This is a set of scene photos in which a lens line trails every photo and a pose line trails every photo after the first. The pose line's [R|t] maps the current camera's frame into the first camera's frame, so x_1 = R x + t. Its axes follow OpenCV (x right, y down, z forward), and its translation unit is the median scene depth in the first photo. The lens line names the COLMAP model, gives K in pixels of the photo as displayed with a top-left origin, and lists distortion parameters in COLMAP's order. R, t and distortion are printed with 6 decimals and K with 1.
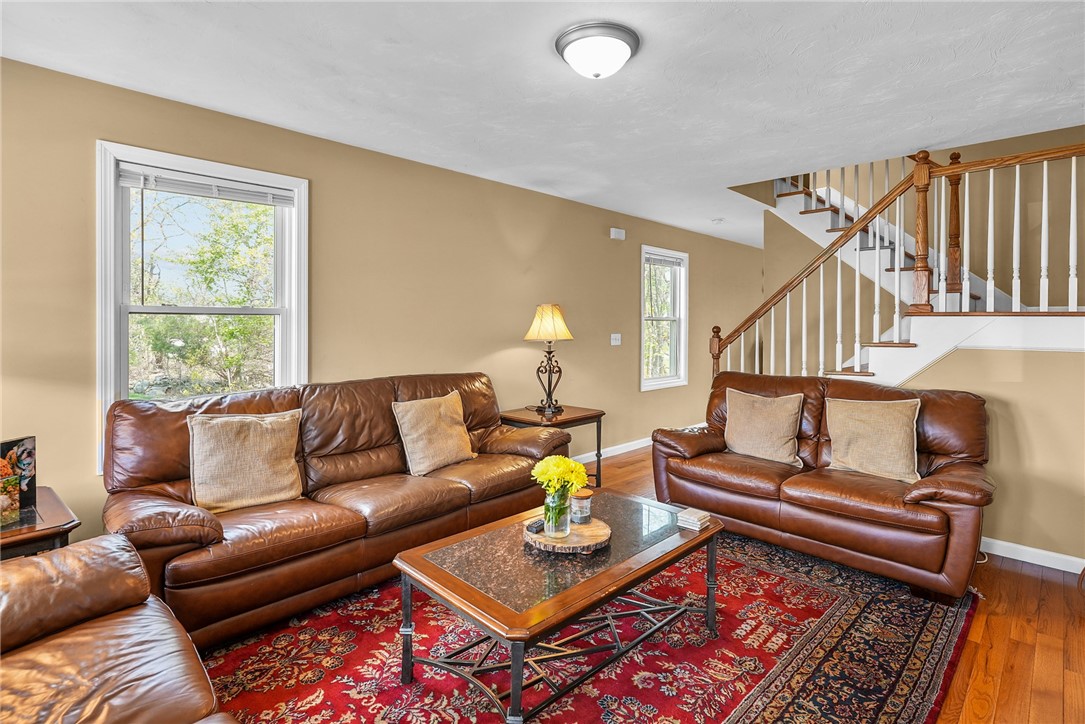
lens RADIAL K [[525.3, 0, 562.4], [0, 525.3, 326.4], [0, 0, 1]] dist [-0.010671, 0.008470]
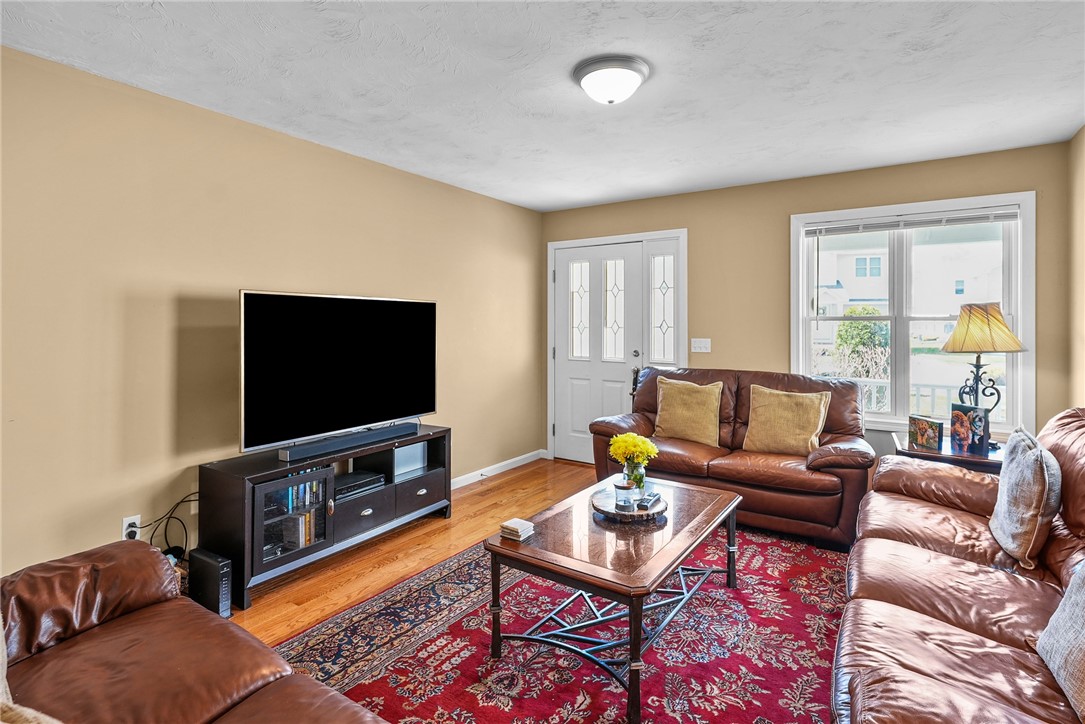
lens RADIAL K [[525.3, 0, 541.9], [0, 525.3, 321.2], [0, 0, 1]] dist [-0.010671, 0.008470]
pose [[-0.987991, -0.011895, -0.154054, 0.402516], [-0.012002, 0.999928, -0.000234, -0.015768], [0.154045, 0.001618, -0.988062, 2.200156]]
